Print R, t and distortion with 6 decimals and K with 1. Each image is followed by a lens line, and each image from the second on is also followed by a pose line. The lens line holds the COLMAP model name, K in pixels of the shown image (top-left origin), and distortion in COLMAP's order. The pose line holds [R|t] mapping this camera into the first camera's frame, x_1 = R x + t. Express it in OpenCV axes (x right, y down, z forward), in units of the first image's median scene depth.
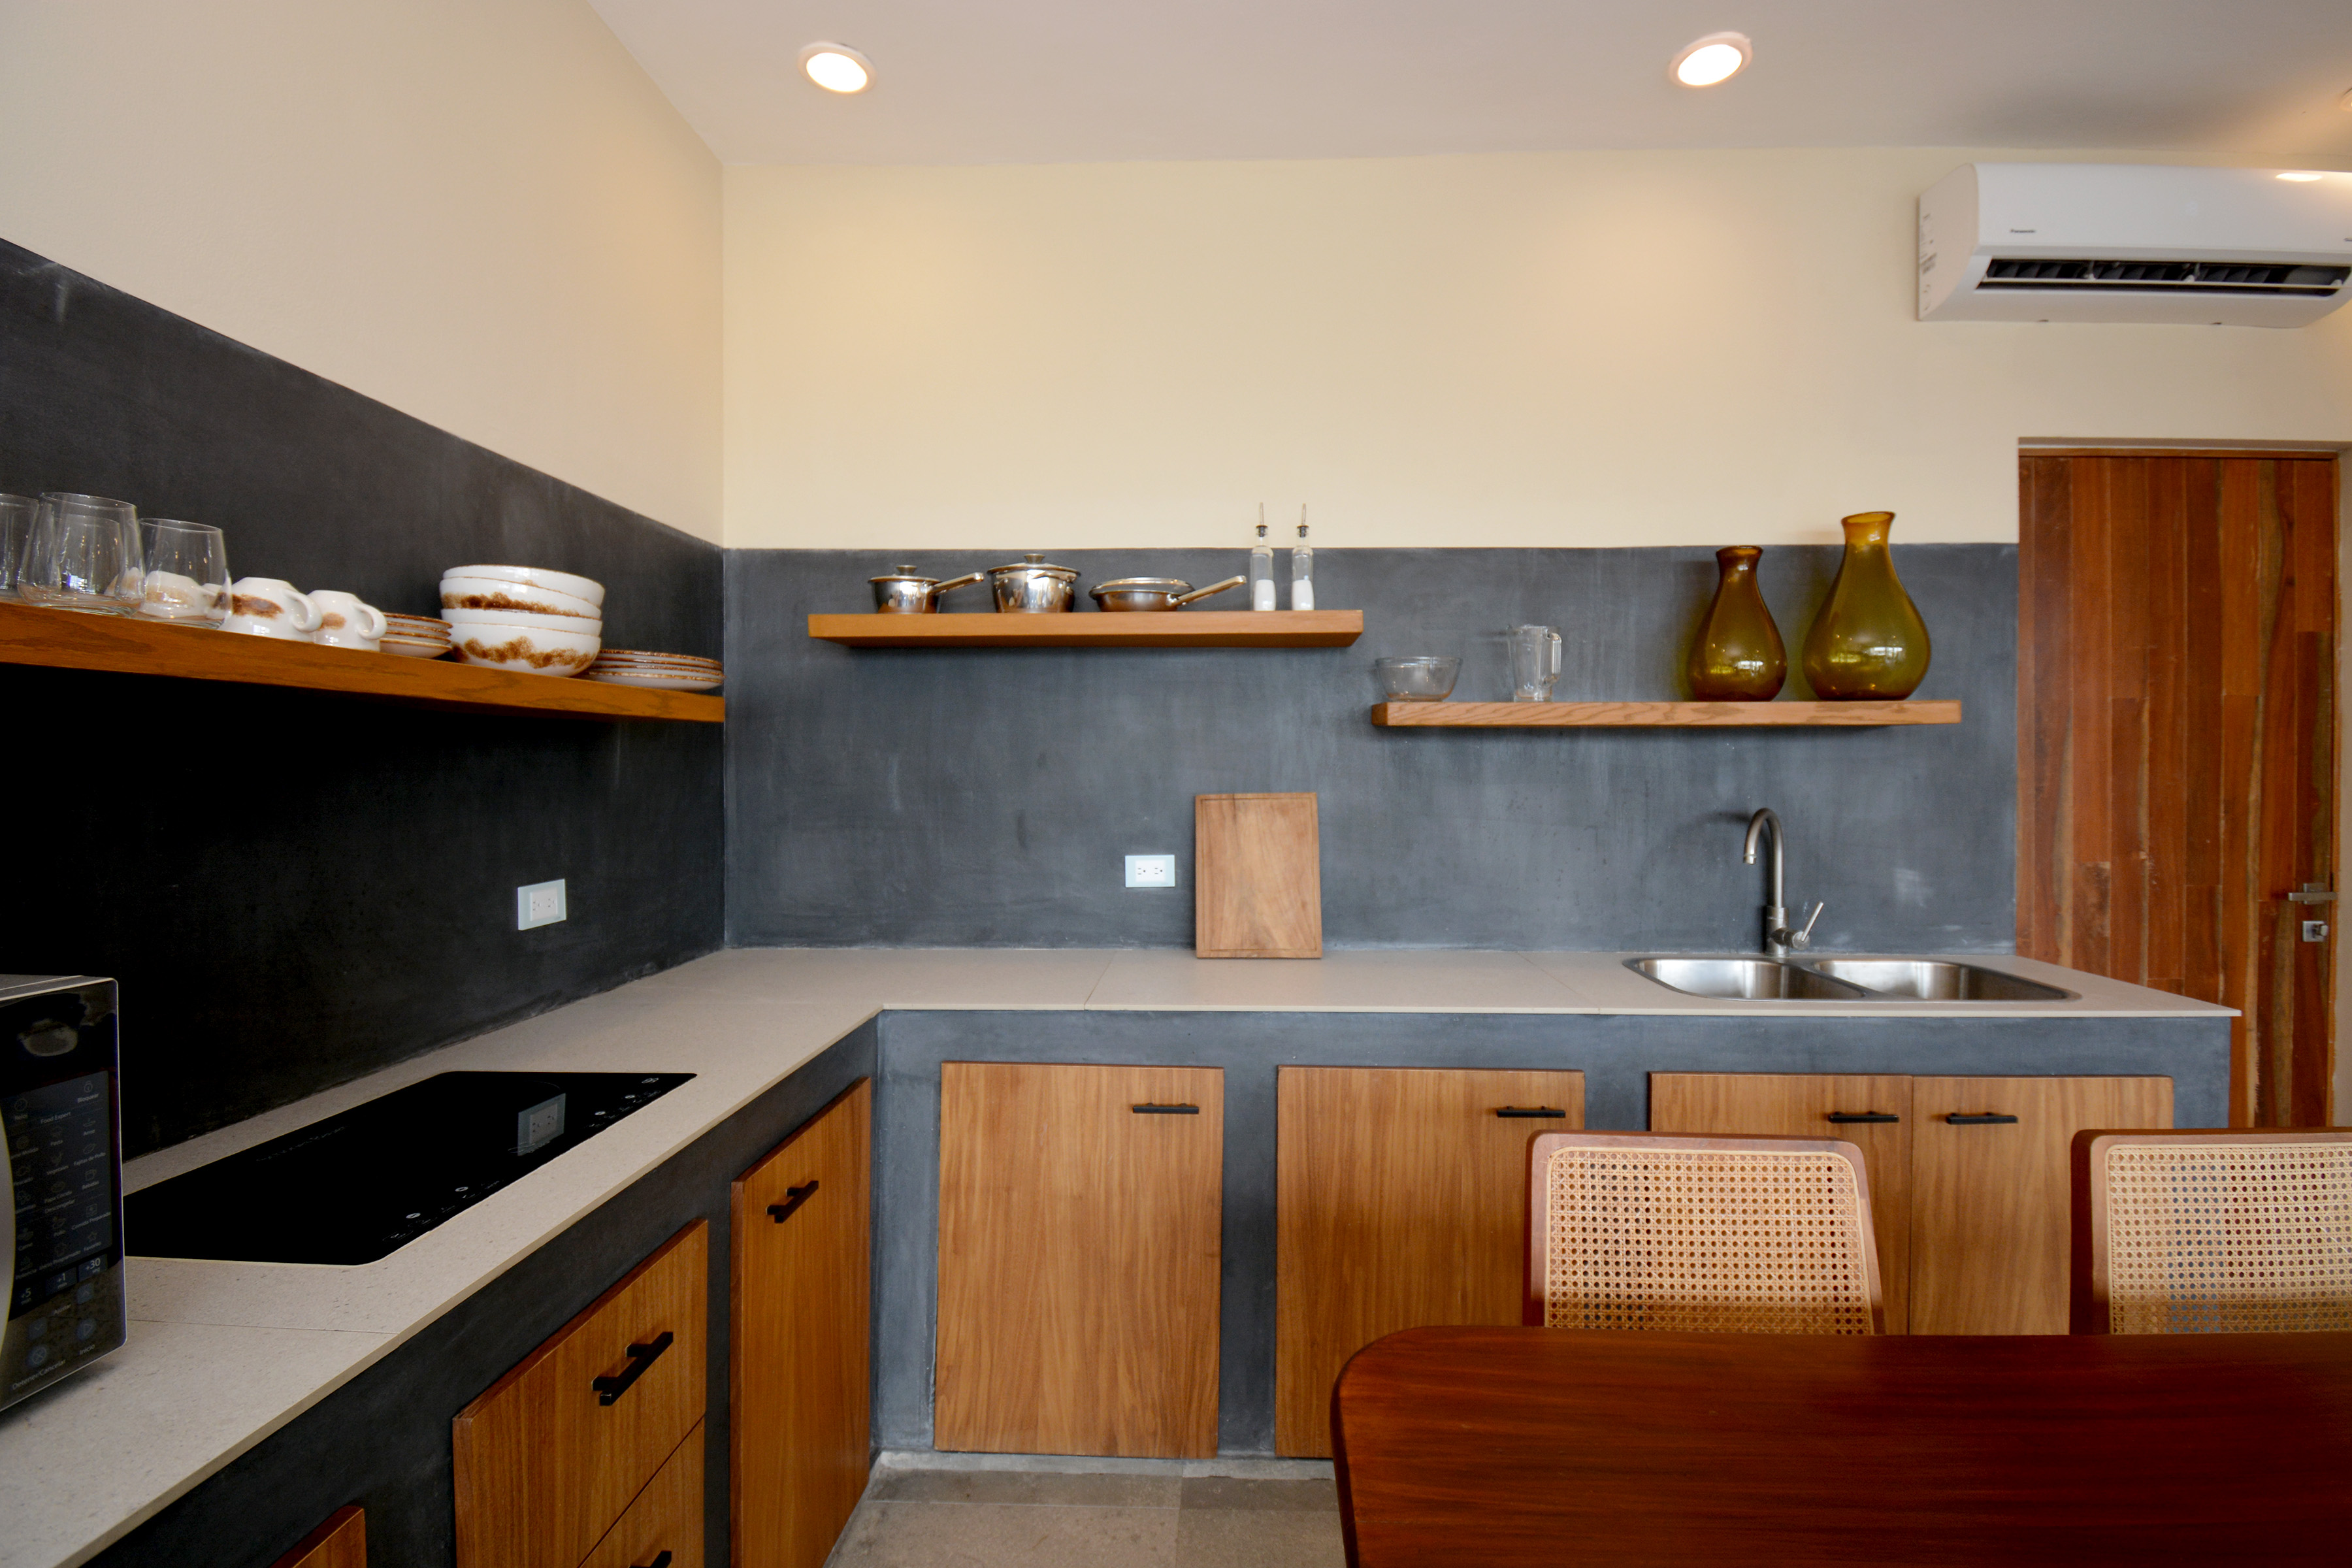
lens RADIAL K [[1043.1, 0, 1181.0], [0, 1043.1, 776.4], [0, 0, 1]] dist [-0.003890, -0.007325]
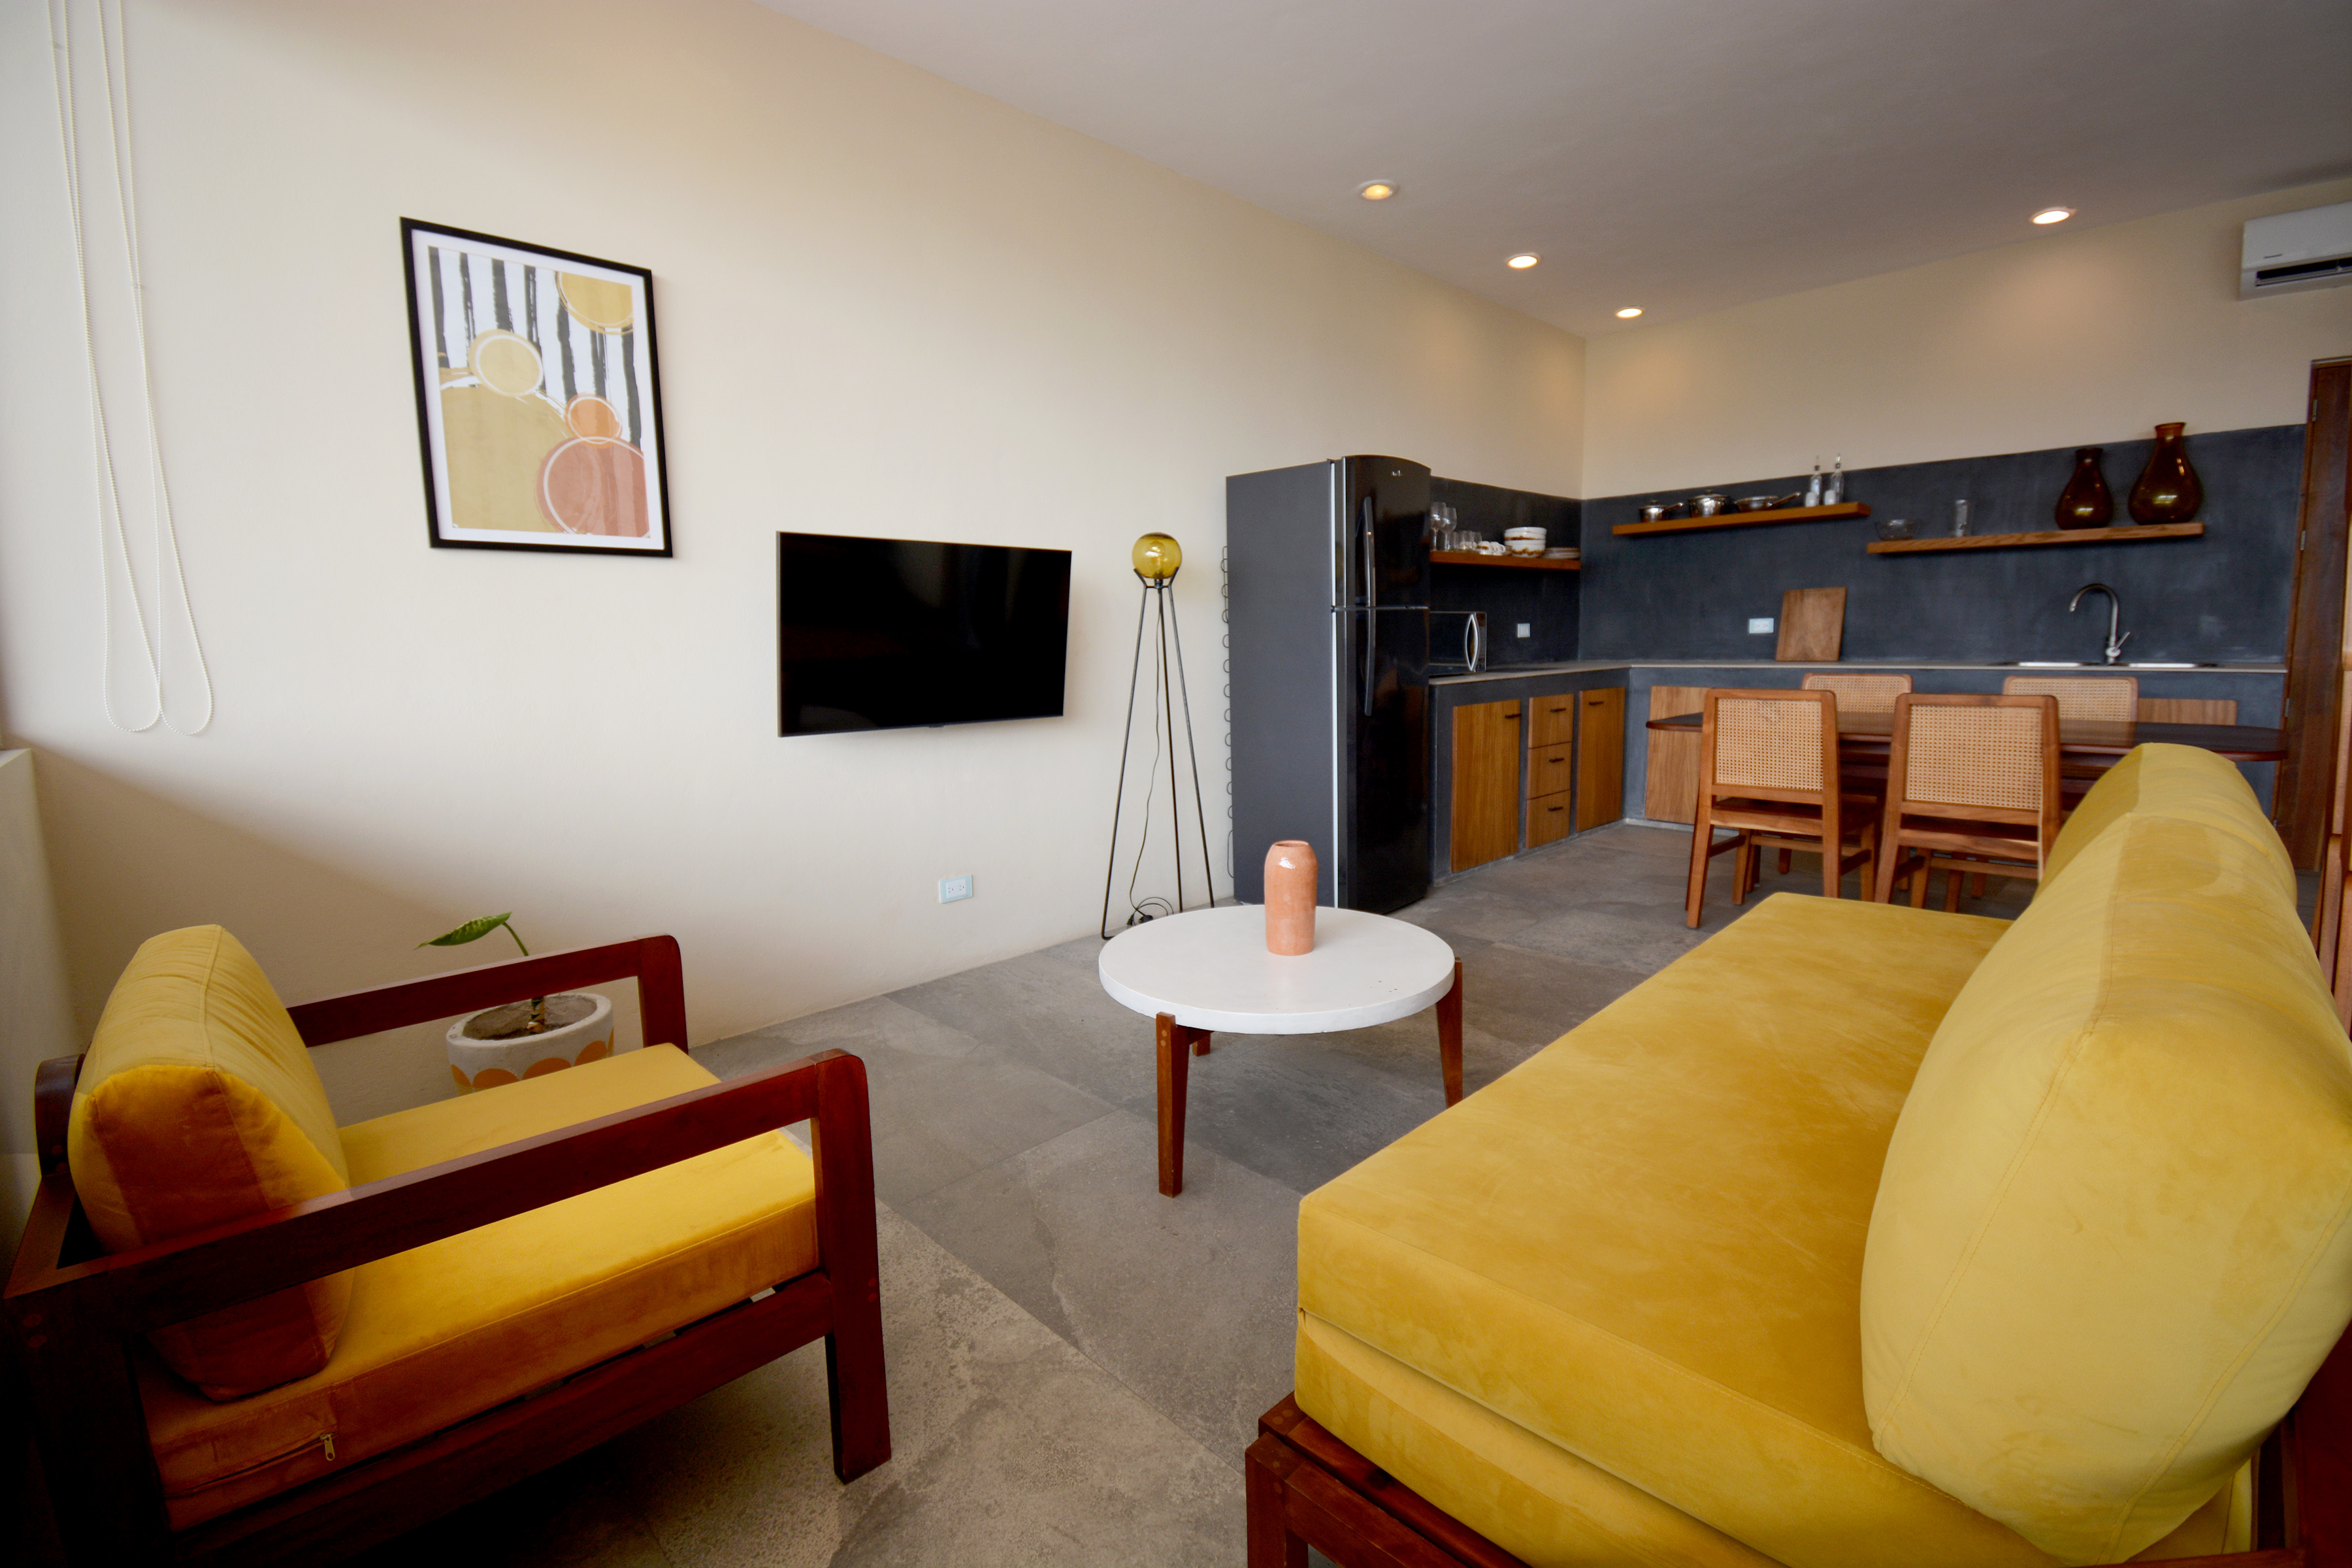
lens RADIAL K [[1043.1, 0, 1208.7], [0, 1043.1, 766.7], [0, 0, 1]] dist [-0.003890, -0.007325]
pose [[0.727998, 0.069522, -0.682045, 0.703241], [0.016735, 0.992747, 0.119055, 0.111869], [0.685375, -0.098086, 0.721554, -1.582542]]
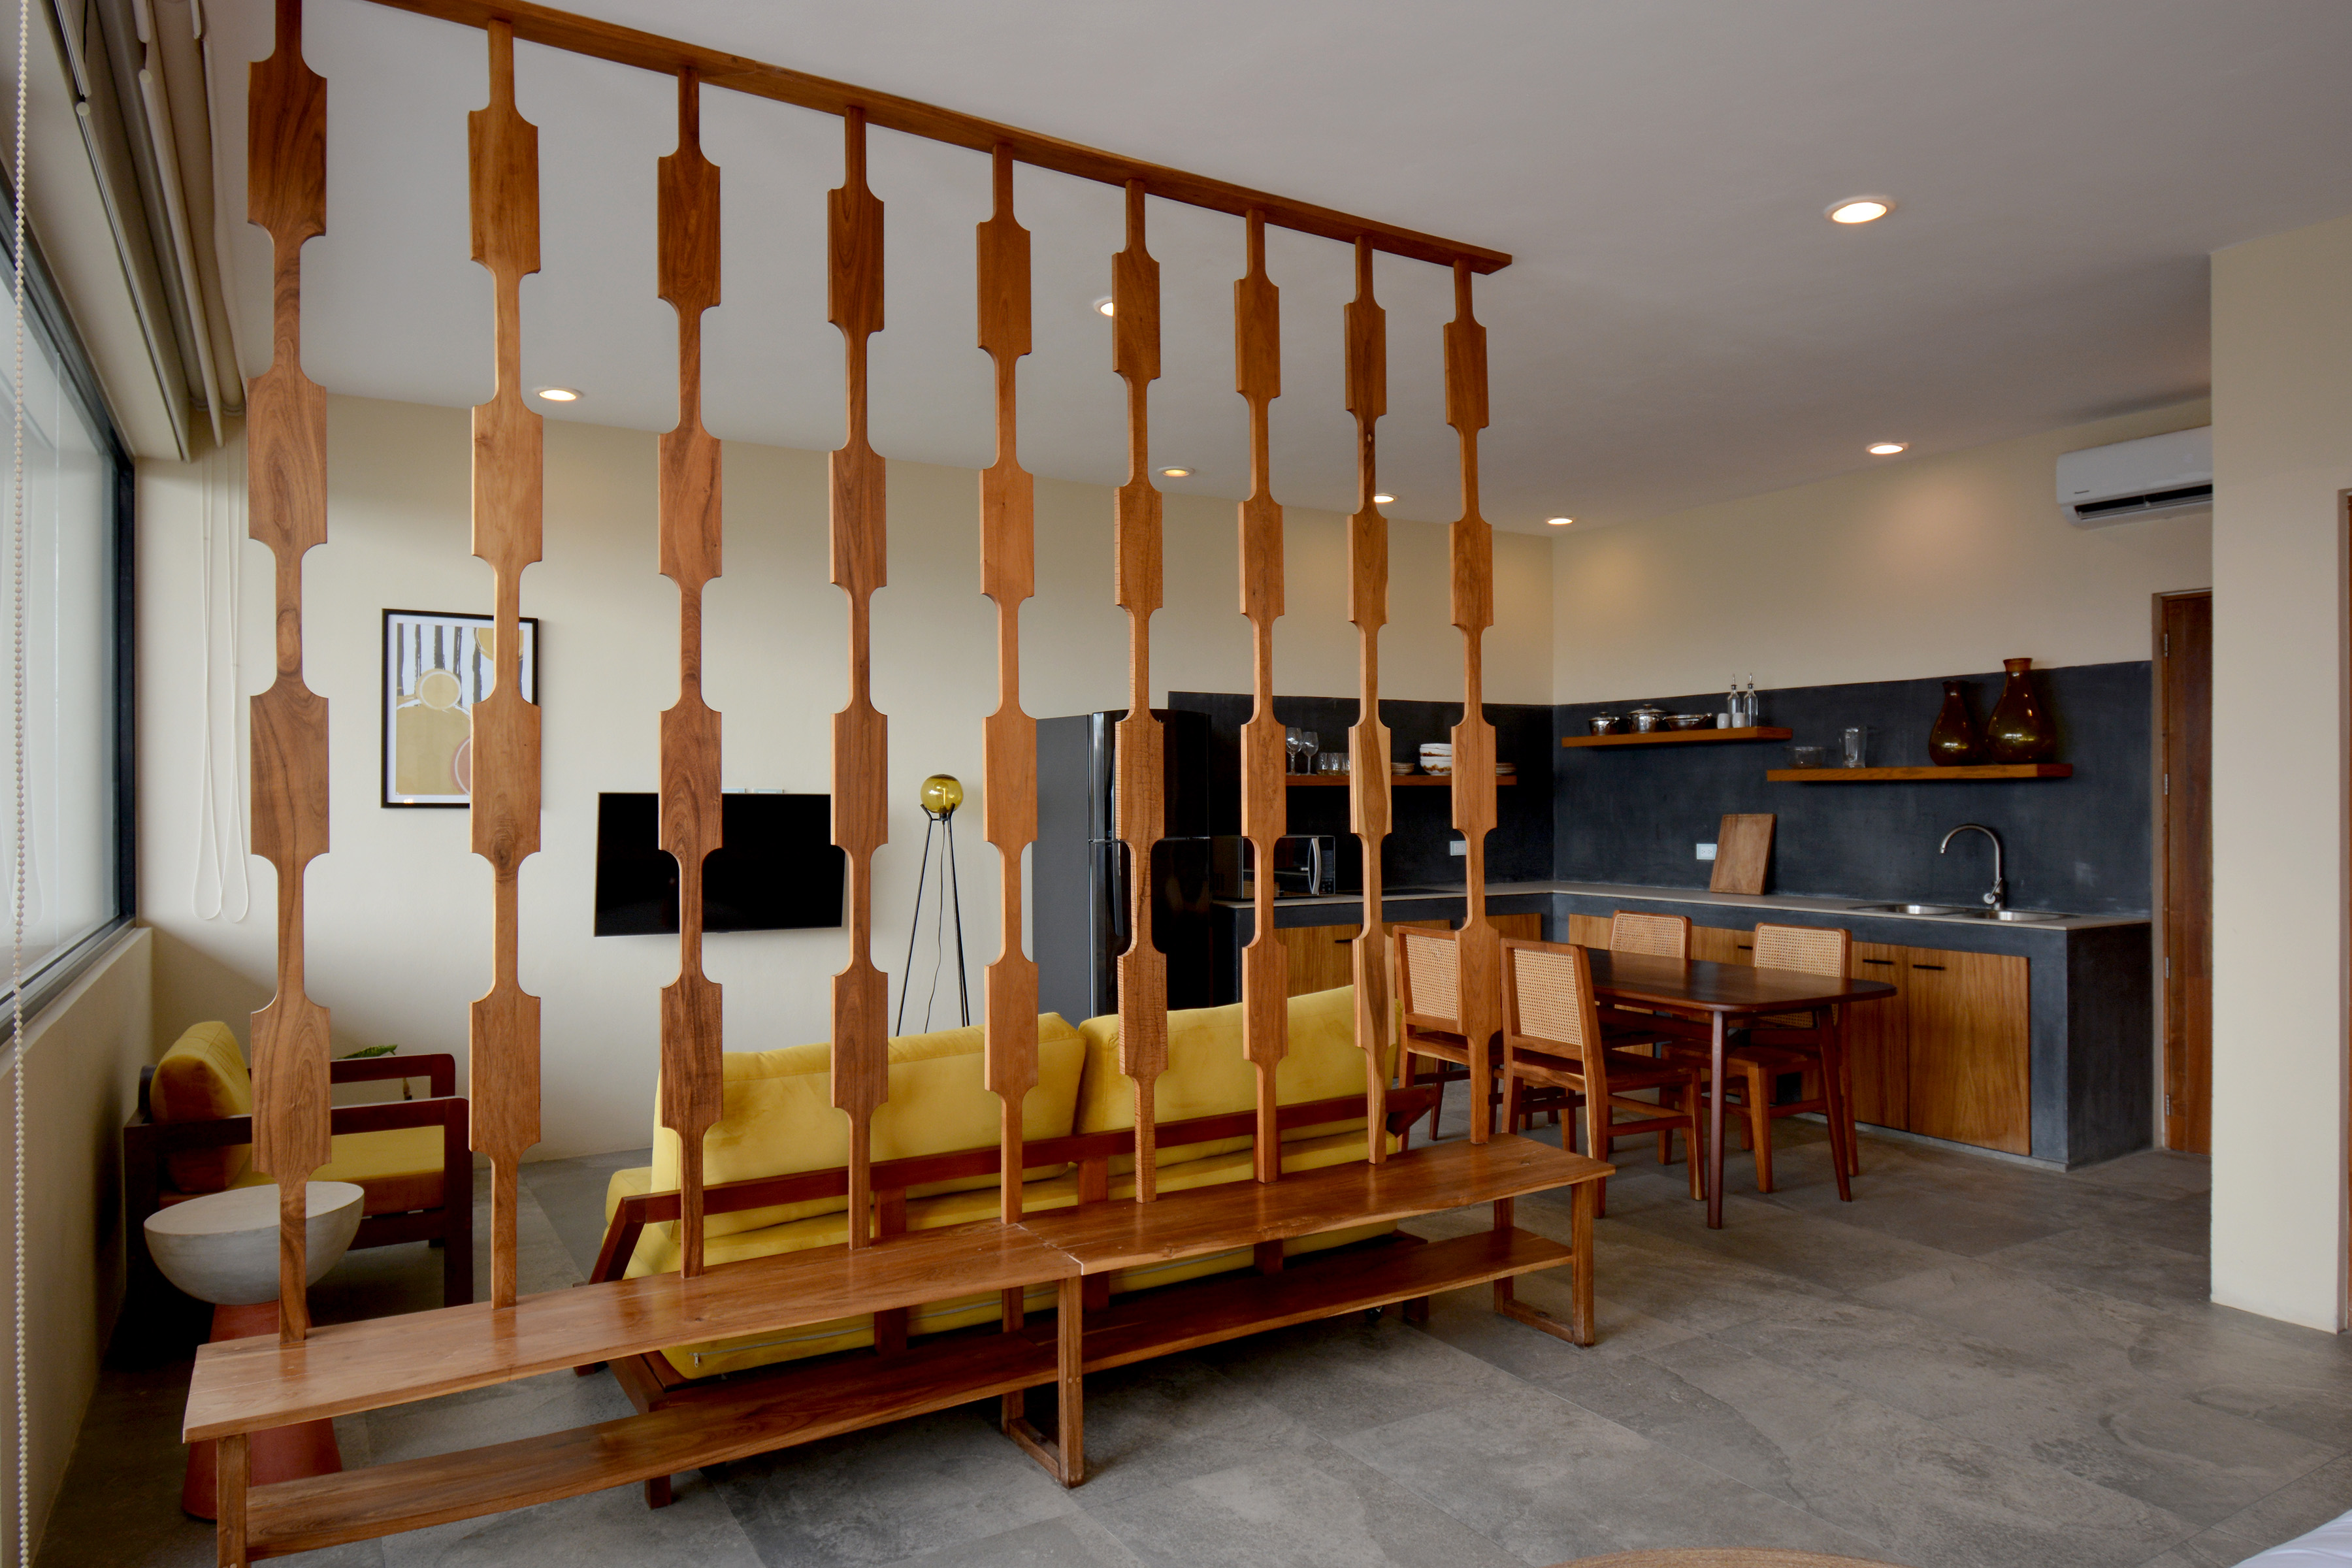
lens RADIAL K [[1480.4, 0, 1172.9], [0, 1480.4, 798.3], [0, 0, 1]] dist [0.002151, -0.005902]
pose [[0.531460, -0.002548, -0.847079, 2.000998], [-0.002783, 0.999985, -0.004755, 0.002863], [0.847079, 0.004885, 0.531445, -1.532150]]
